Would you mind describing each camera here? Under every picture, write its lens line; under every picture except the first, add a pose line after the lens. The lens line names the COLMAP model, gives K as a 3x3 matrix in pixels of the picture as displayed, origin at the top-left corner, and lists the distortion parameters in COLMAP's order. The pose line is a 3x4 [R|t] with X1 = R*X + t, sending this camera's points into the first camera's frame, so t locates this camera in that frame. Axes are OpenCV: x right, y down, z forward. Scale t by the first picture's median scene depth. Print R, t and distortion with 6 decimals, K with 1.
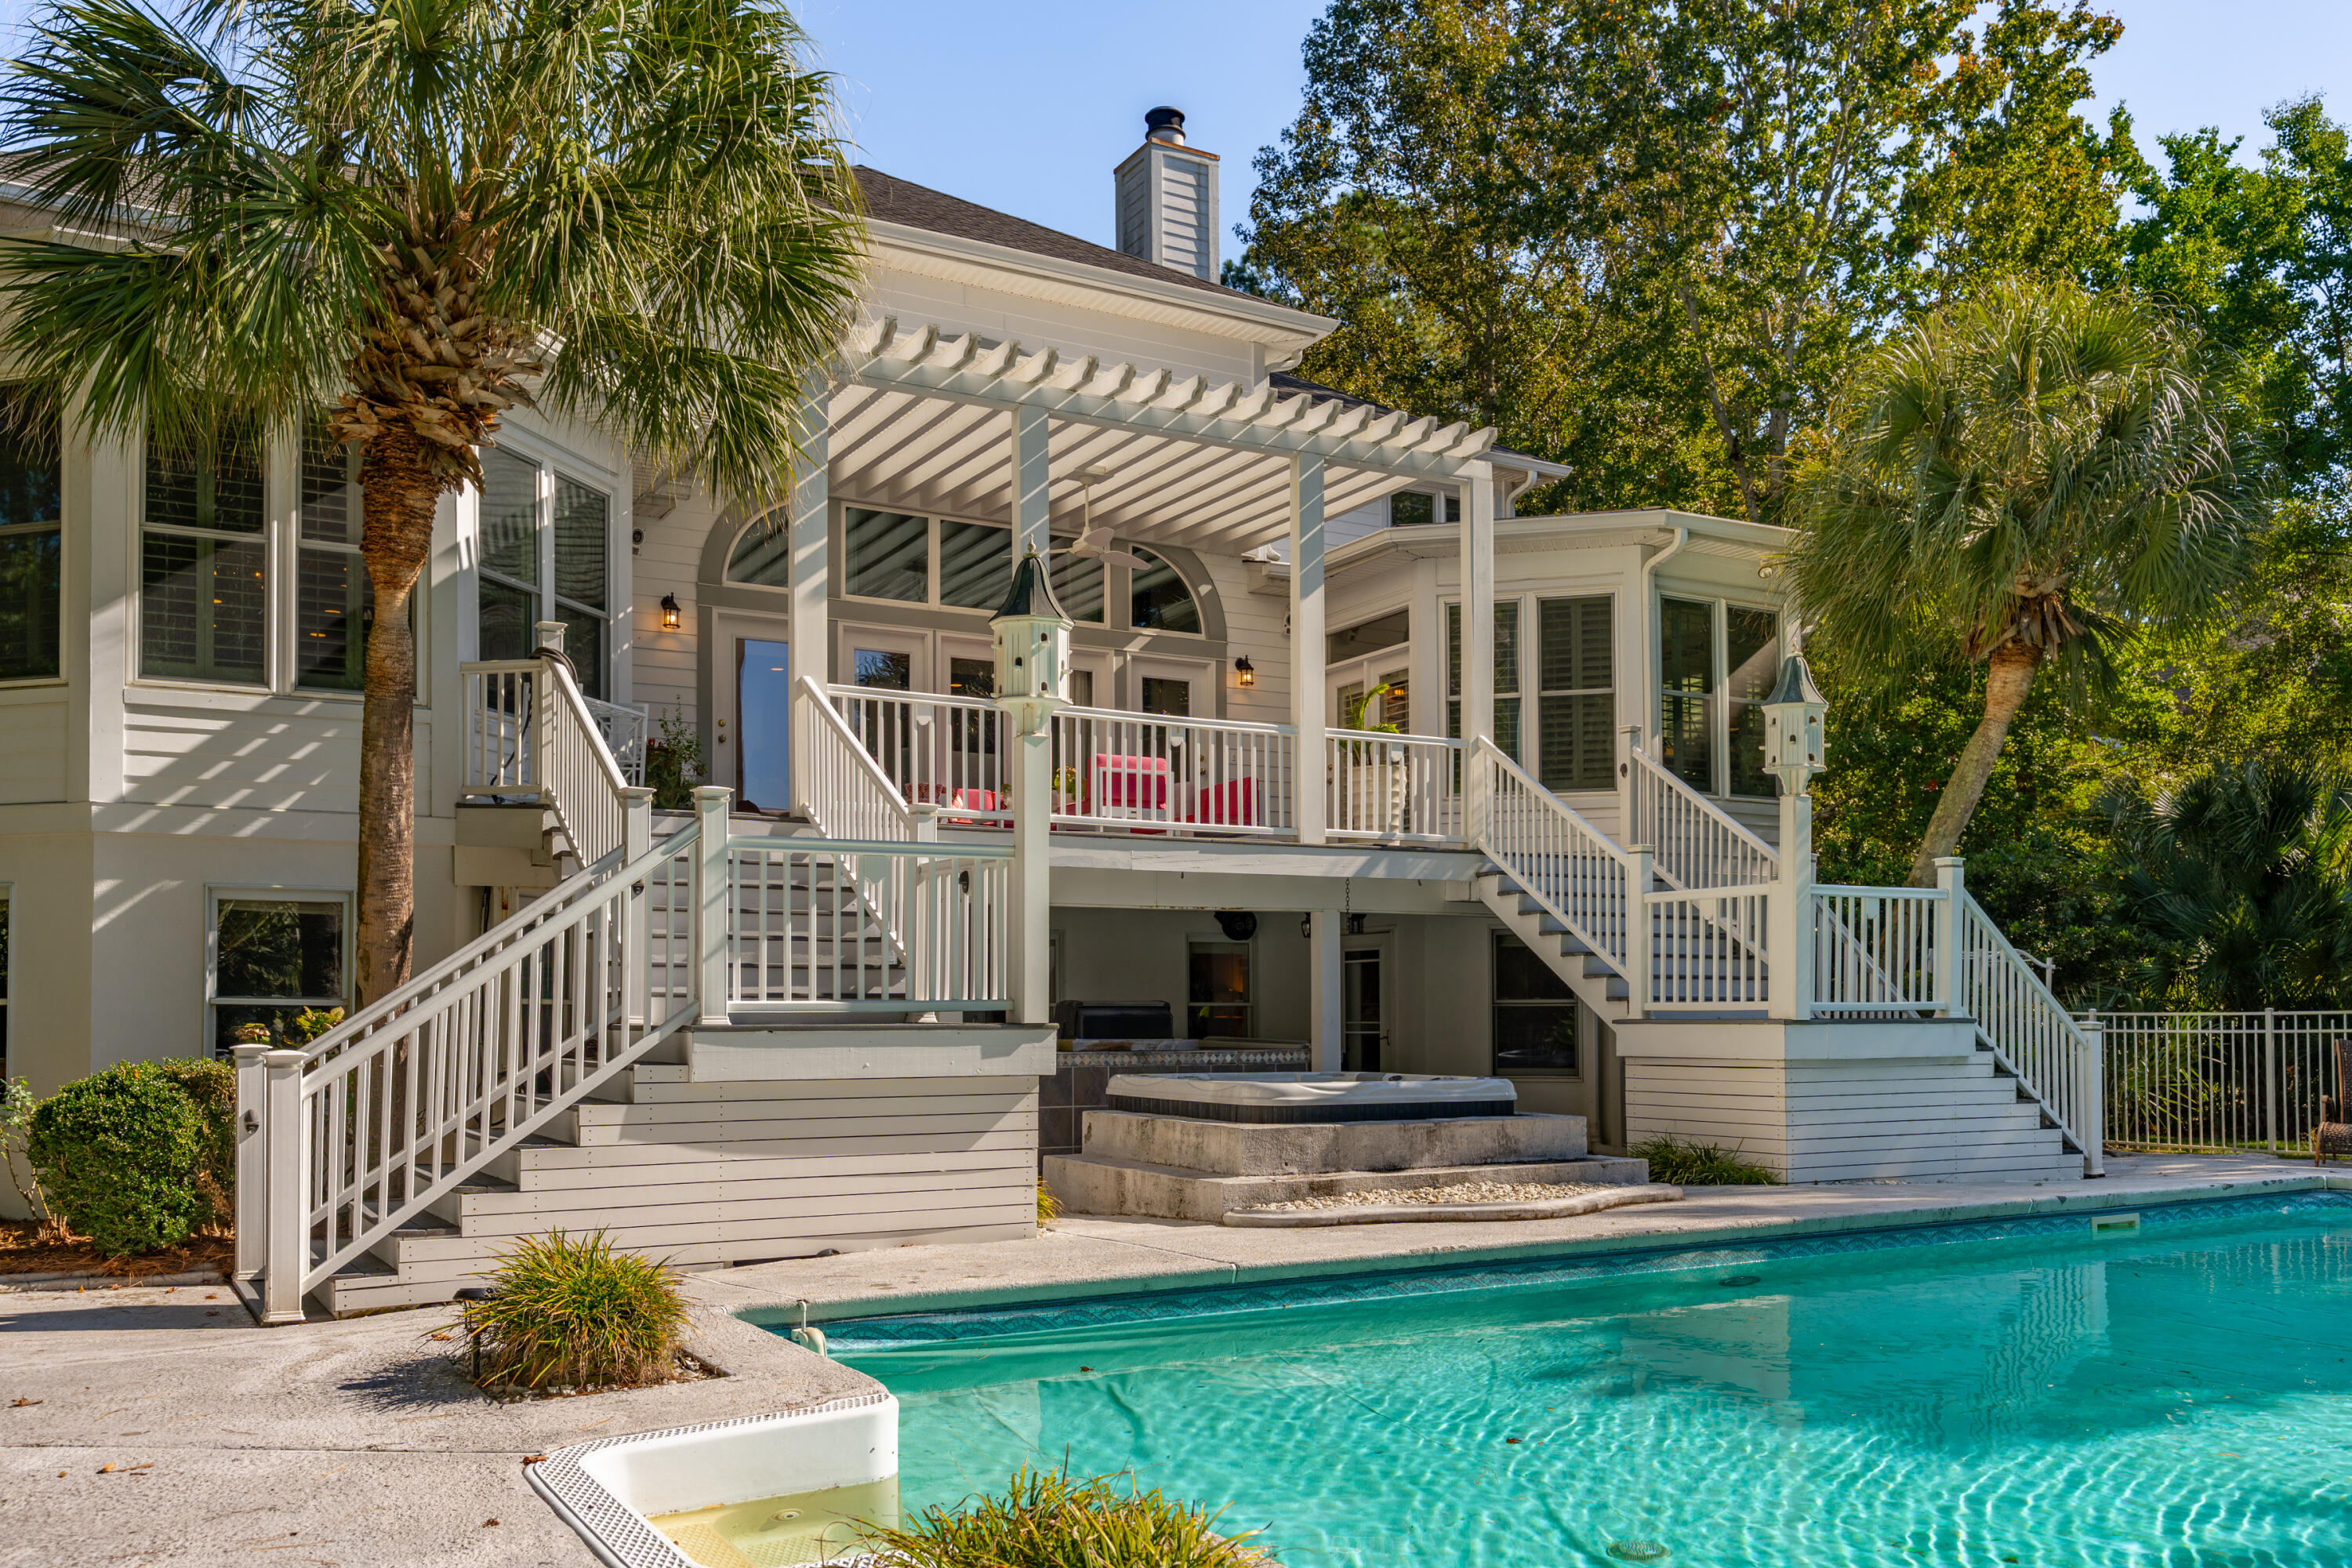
lens RADIAL K [[1898.7, 0, 1232.5], [0, 1898.7, 959.7], [0, 0, 1]] dist [0.000853, -0.000797]
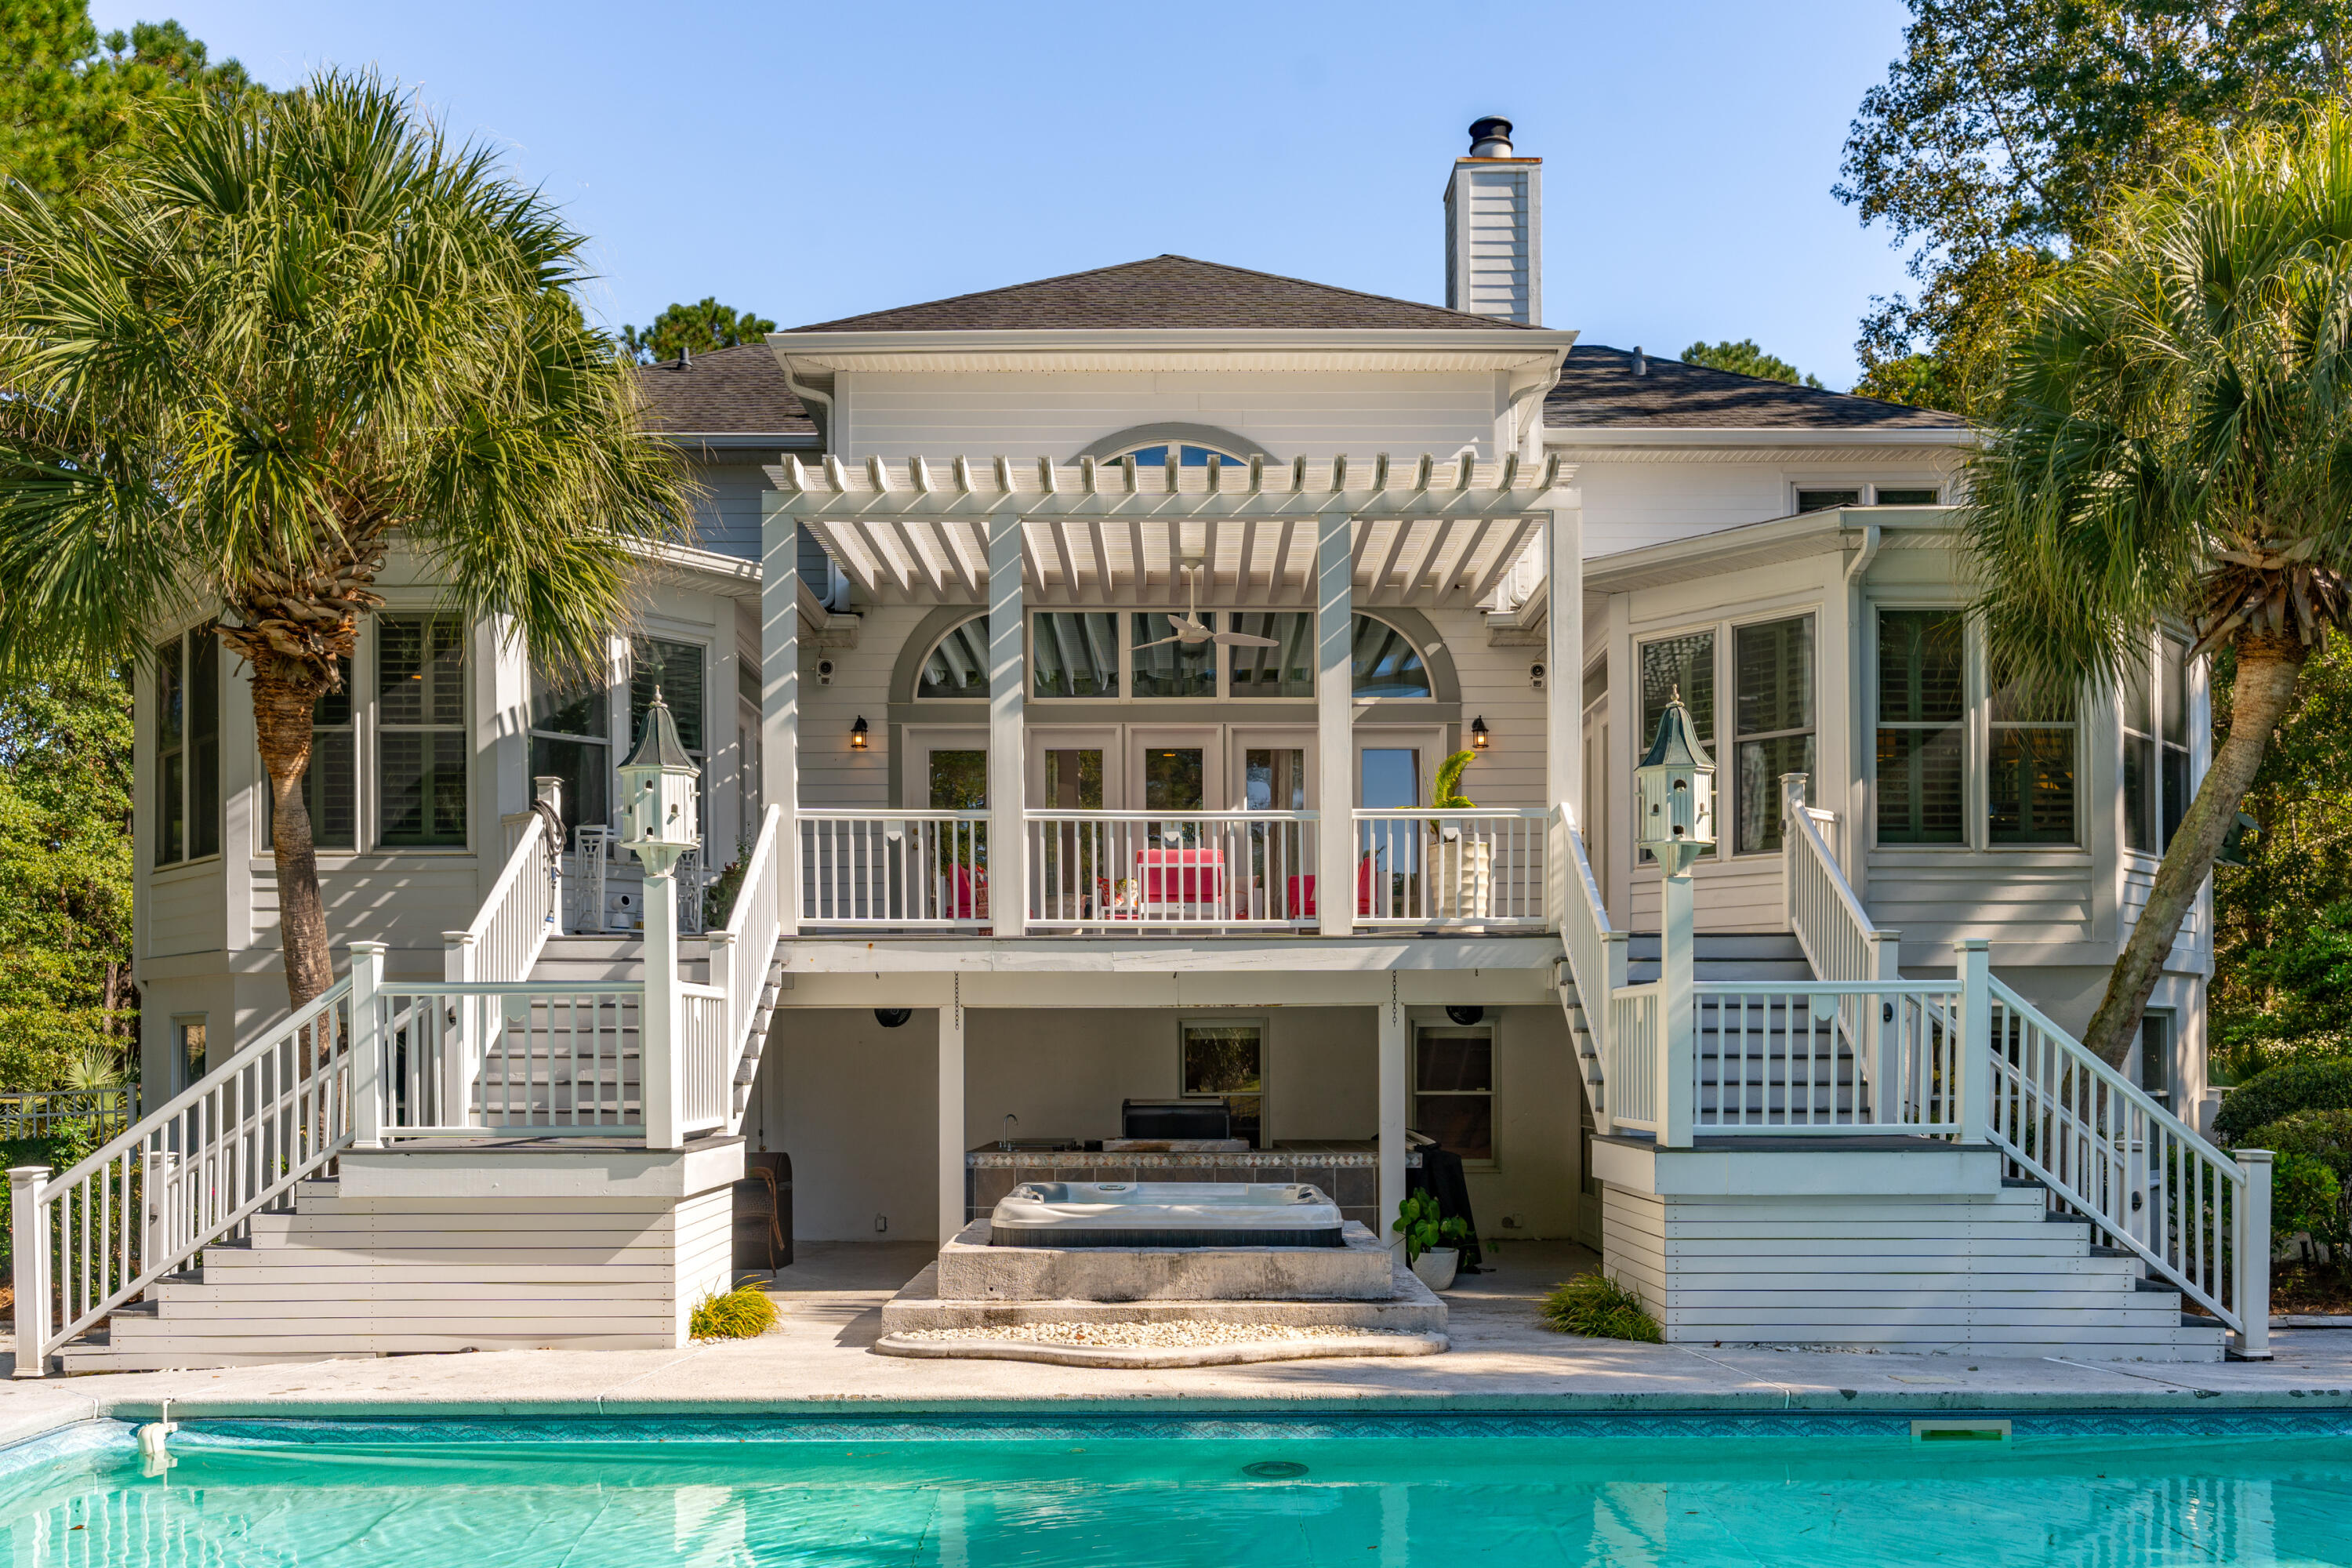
lens RADIAL K [[1945.4, 0, 1221.0], [0, 1945.4, 1060.2], [0, 0, 1]] dist [-0.000323, 0.007381]
pose [[0.866709, 0.004122, -0.498797, 0.605124], [0.012831, 0.999451, 0.030554, -0.038100], [0.498649, -0.032881, 0.866180, 0.183625]]
